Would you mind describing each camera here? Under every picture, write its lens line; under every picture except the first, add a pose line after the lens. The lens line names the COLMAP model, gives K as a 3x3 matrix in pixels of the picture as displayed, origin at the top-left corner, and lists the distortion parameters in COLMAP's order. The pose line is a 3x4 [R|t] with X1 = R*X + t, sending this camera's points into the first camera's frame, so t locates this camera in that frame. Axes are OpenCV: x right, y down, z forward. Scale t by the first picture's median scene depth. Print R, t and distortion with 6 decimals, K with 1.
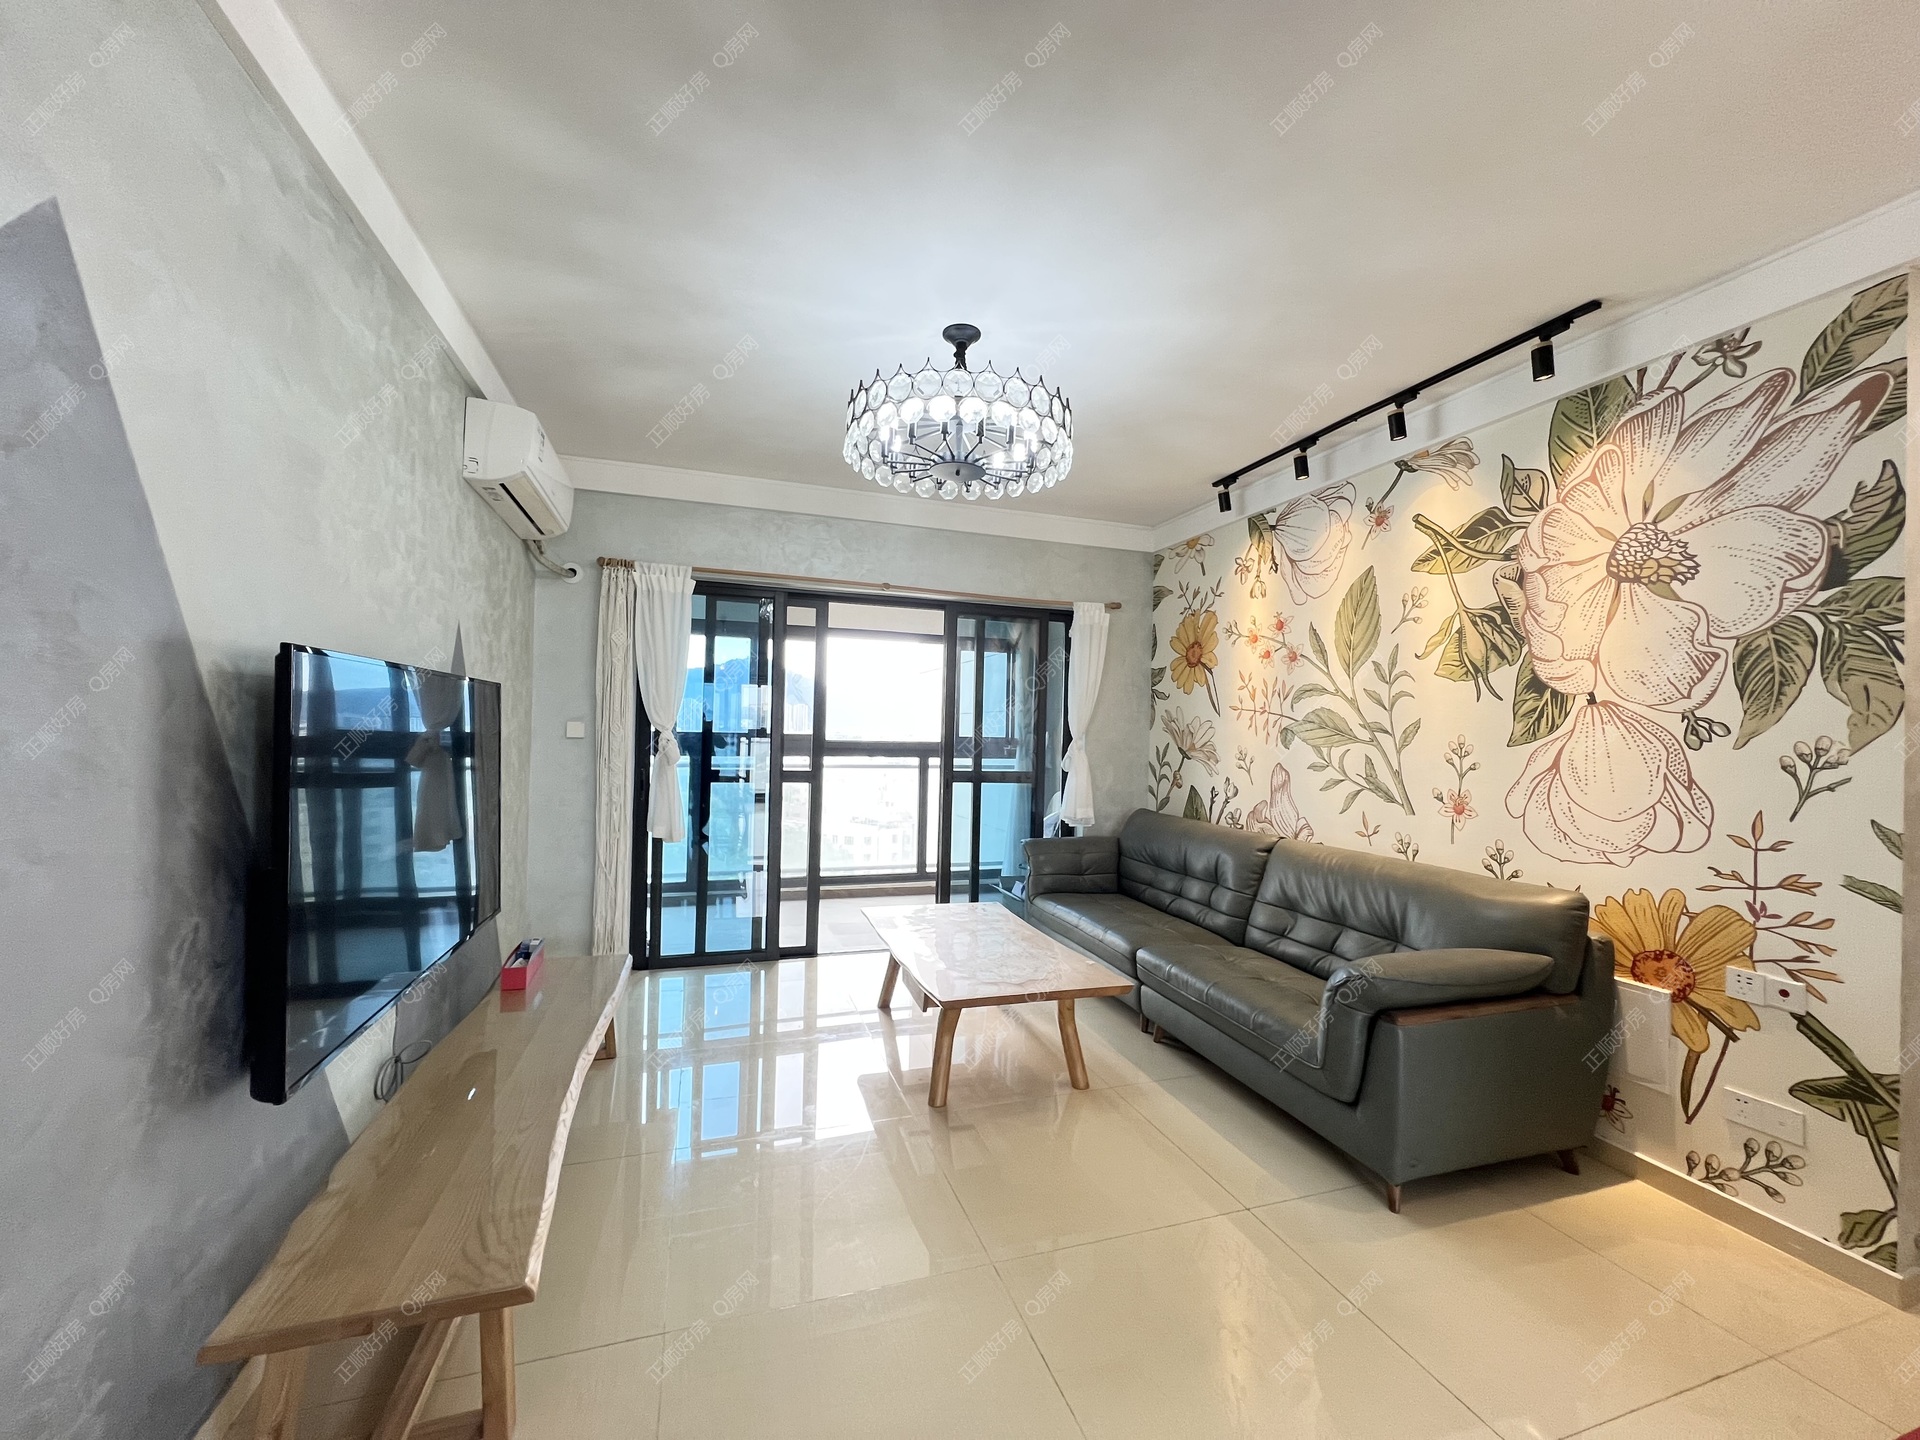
lens RADIAL K [[764.7, 0, 956.0], [0, 764.7, 726.0], [0, 0, 1]] dist [0.001635, 0.000098]
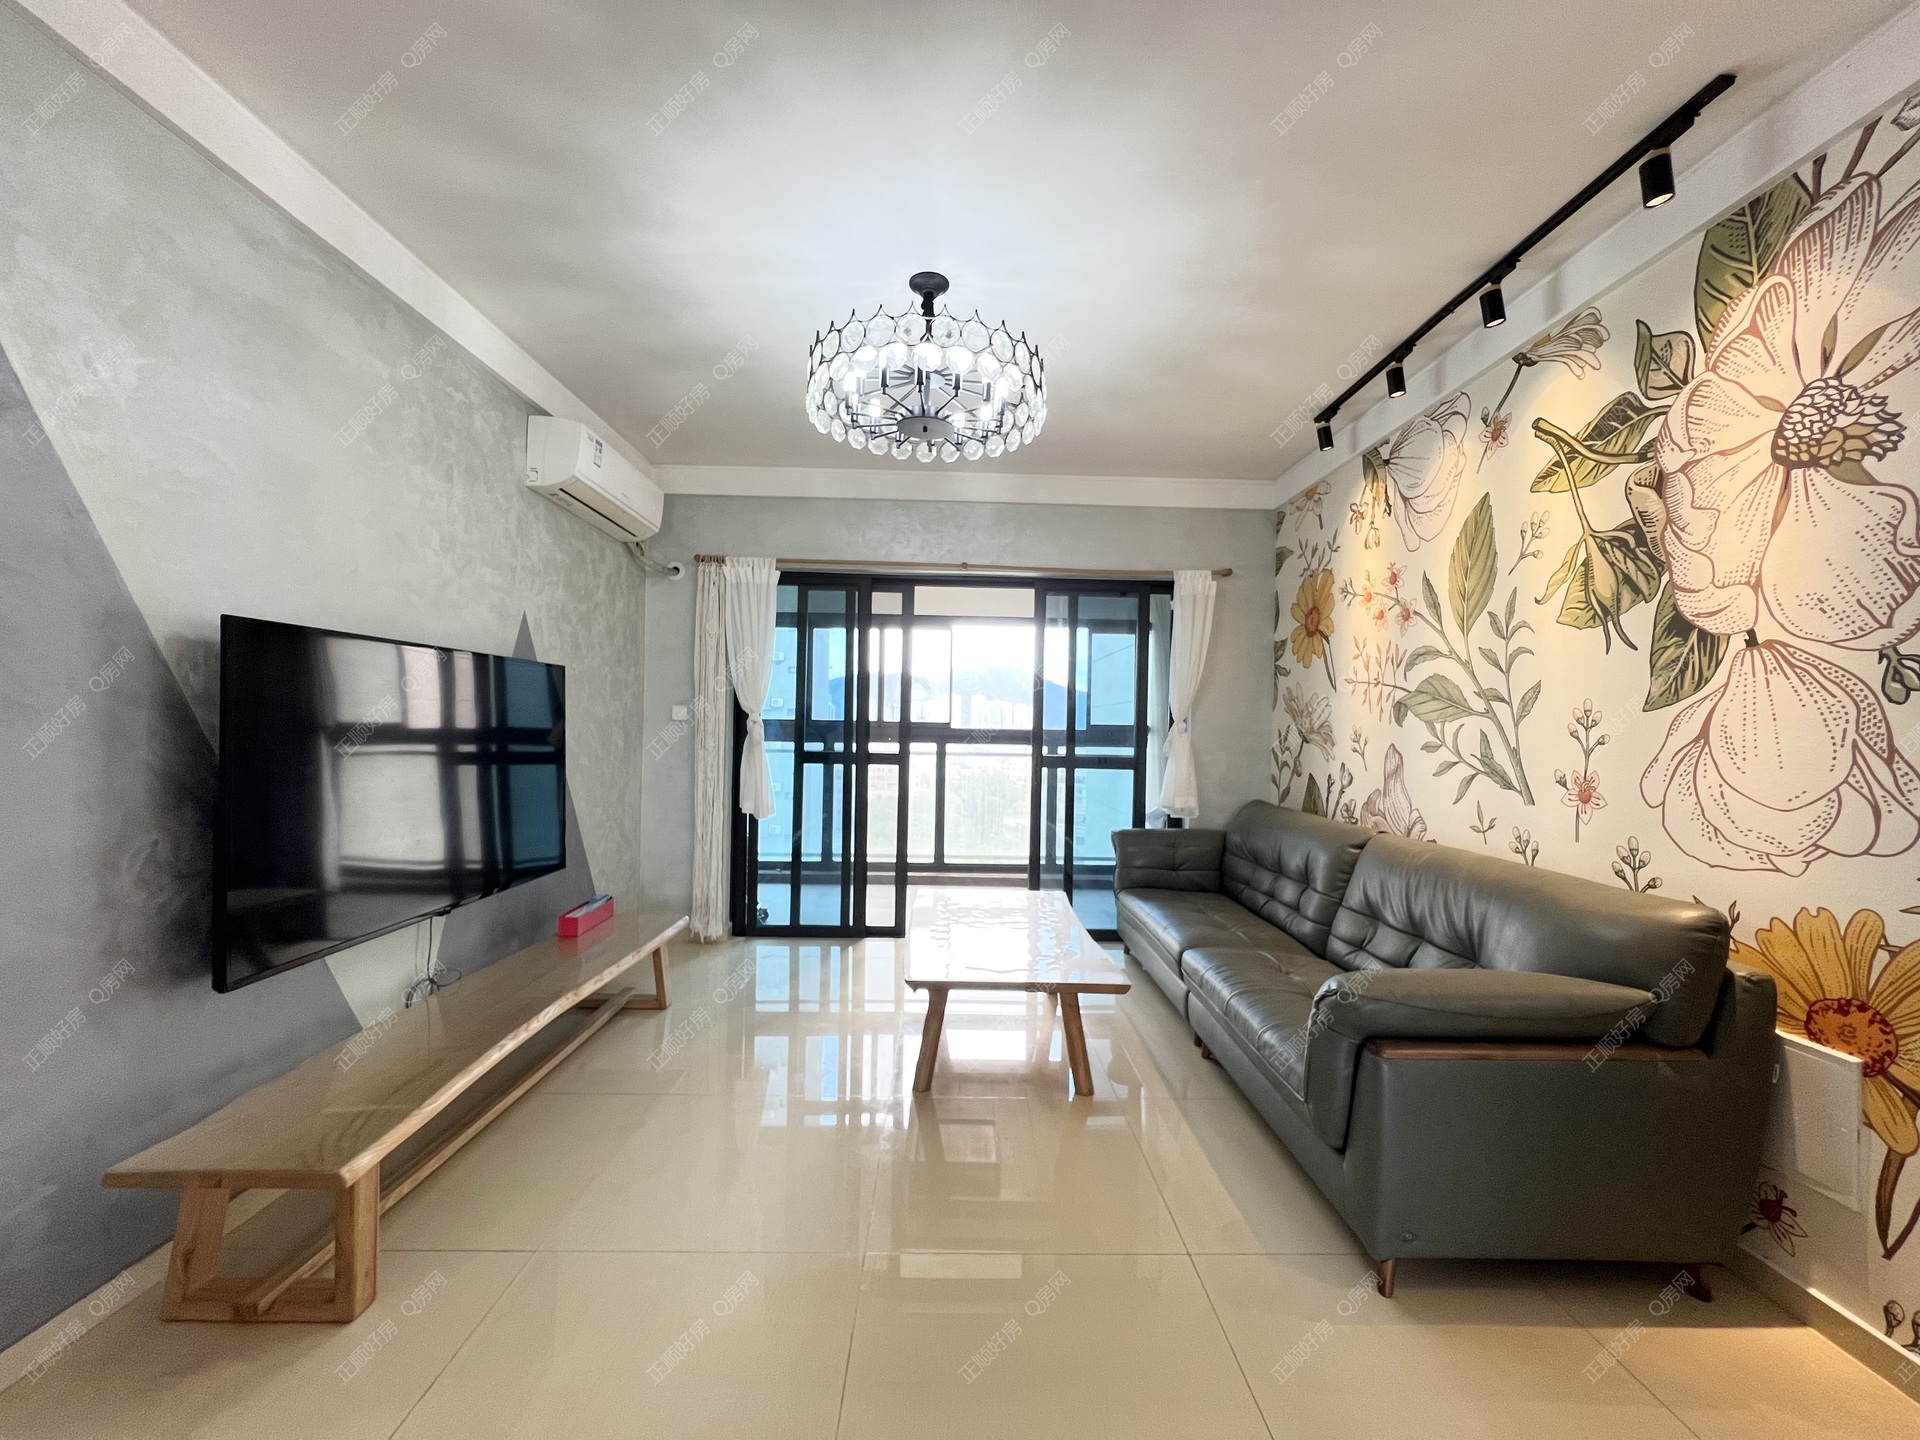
lens RADIAL K [[765.3, 0, 960.9], [0, 765.3, 726.1], [0, 0, 1]] dist [0.001693, 0.000043]
pose [[0.955481, -0.005034, -0.295010, 0.301300], [0.004734, 0.999987, -0.001733, 0.038486], [0.295015, 0.000259, 0.955493, 0.091600]]
